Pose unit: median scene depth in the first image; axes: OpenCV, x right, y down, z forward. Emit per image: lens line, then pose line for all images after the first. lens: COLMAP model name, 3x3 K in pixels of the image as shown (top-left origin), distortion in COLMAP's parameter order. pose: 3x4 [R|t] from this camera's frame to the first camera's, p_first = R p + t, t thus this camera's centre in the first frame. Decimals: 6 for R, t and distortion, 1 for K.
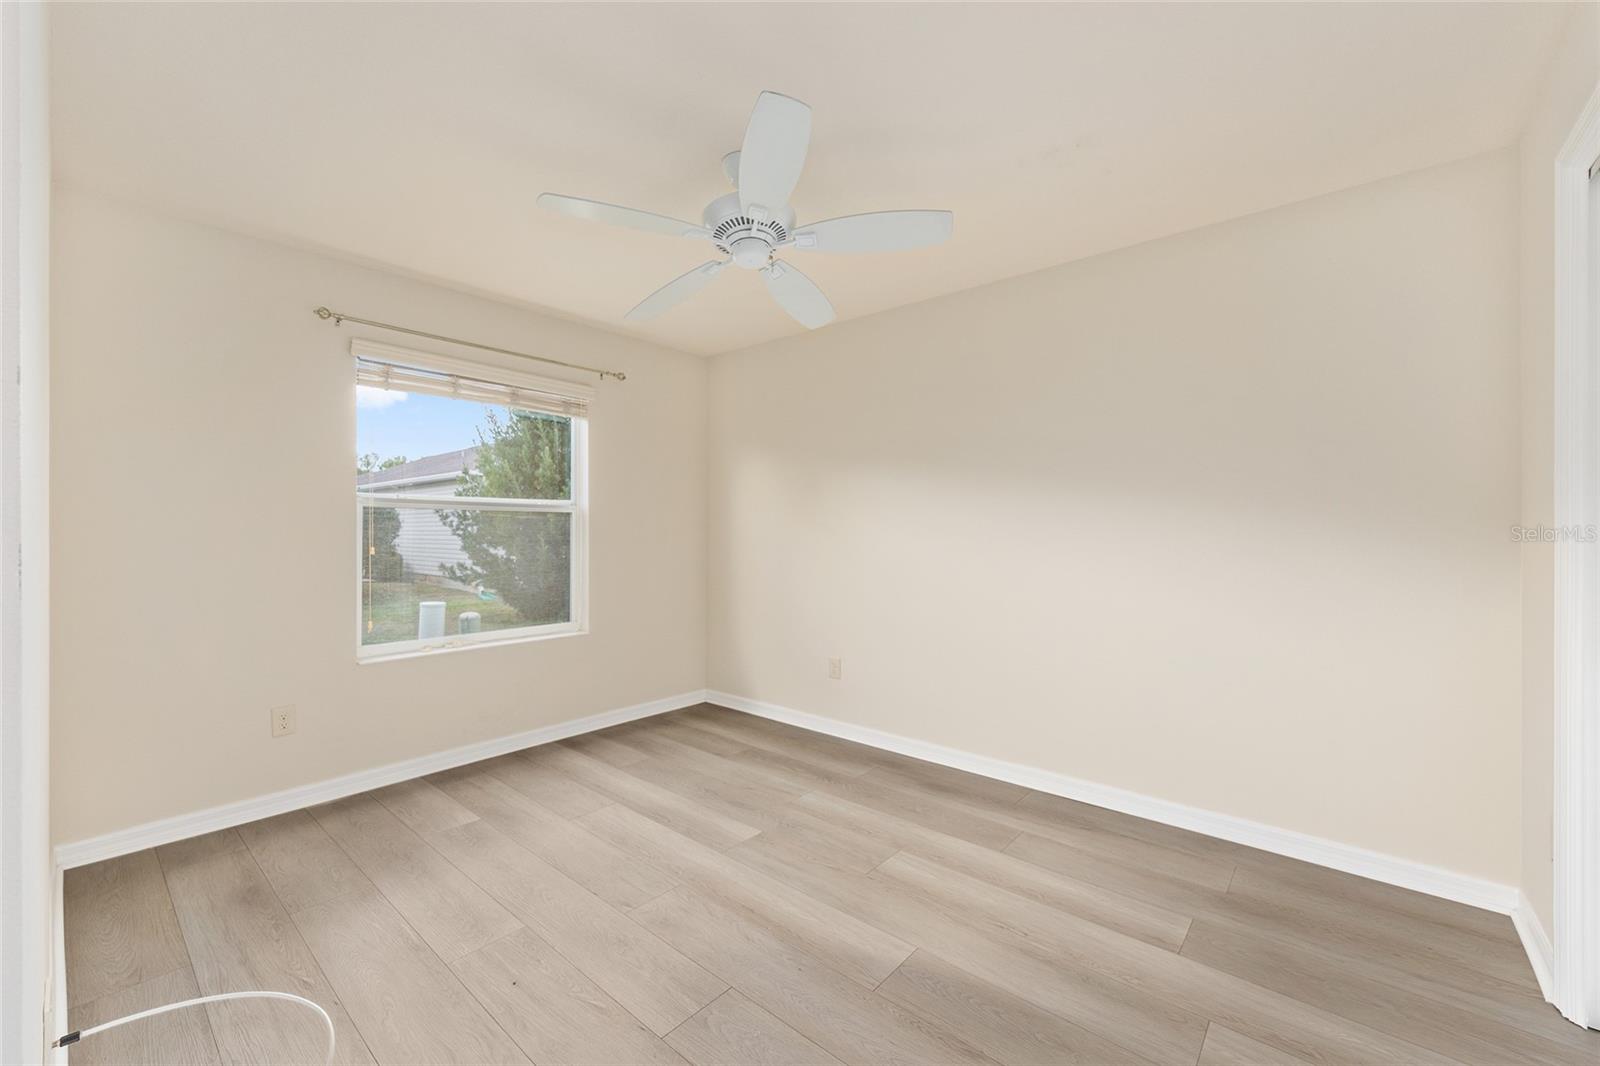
lens RADIAL K [[656.4, 0, 800.1], [0, 656.4, 540.4], [0, 0, 1]] dist [-0.003534, -0.000053]
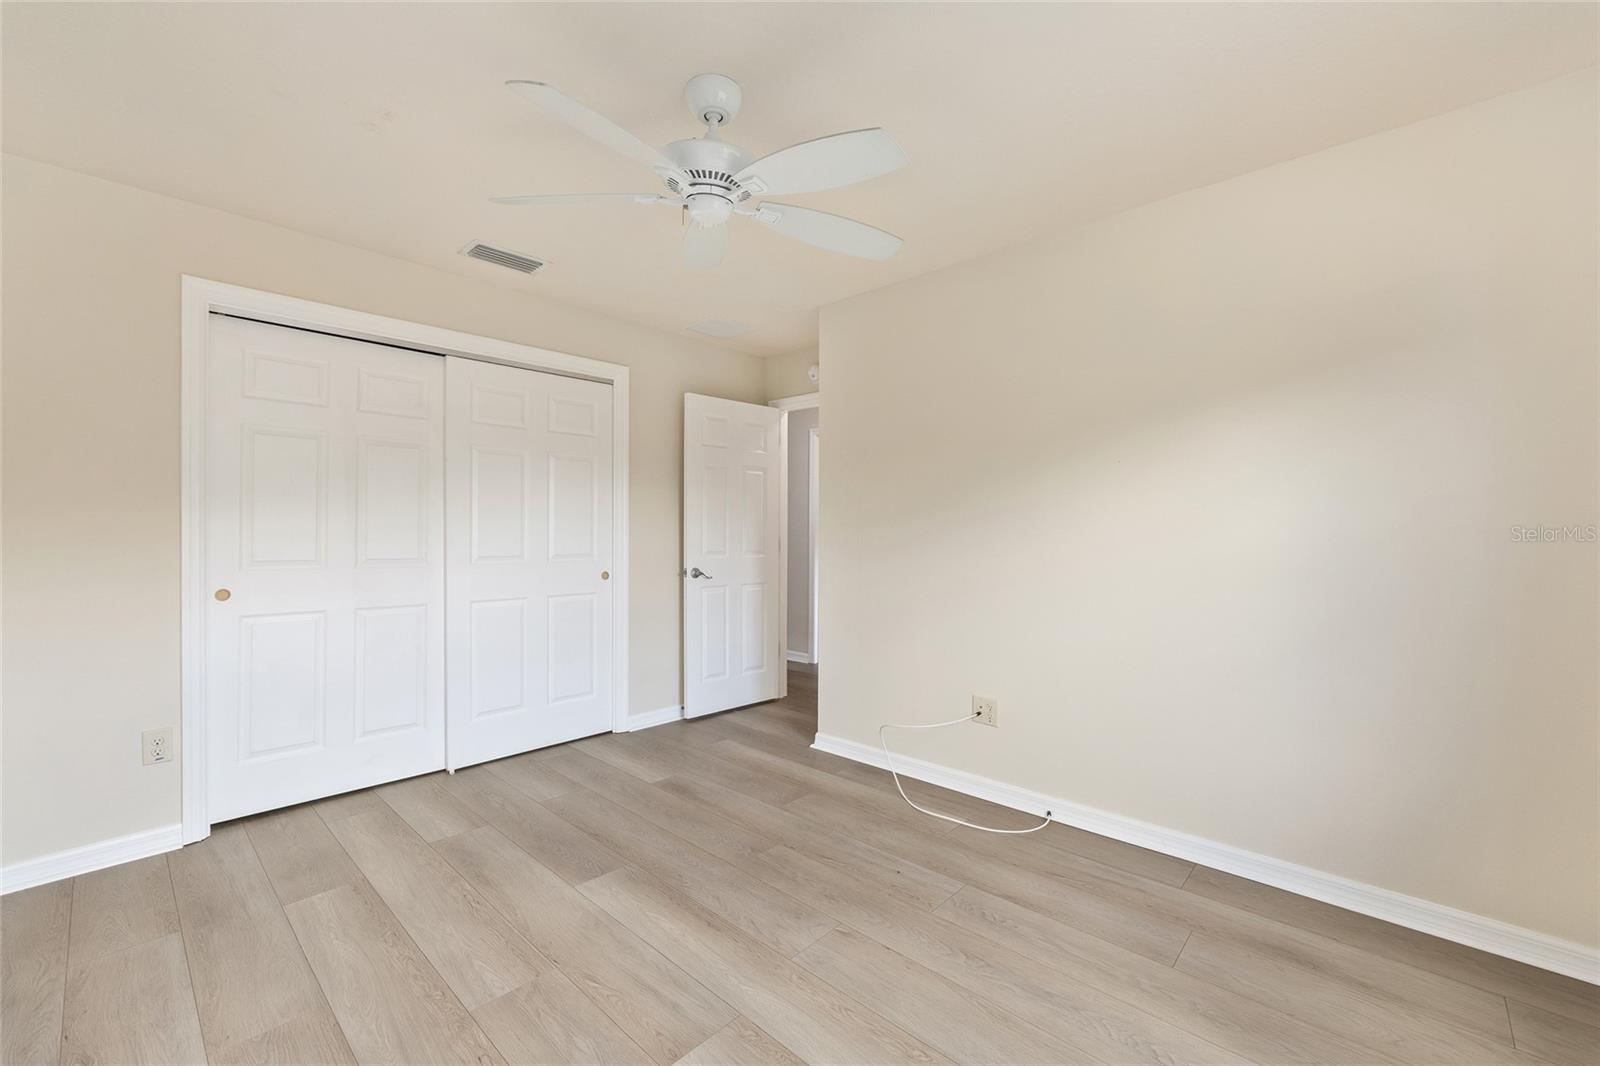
lens RADIAL K [[656.4, 0, 800.1], [0, 656.4, 540.4], [0, 0, 1]] dist [-0.003534, -0.000053]
pose [[-0.999610, -0.005538, 0.027354, -0.227934], [-0.004863, 0.999684, 0.024660, -0.019851], [-0.027482, 0.024517, -0.999322, 1.935476]]
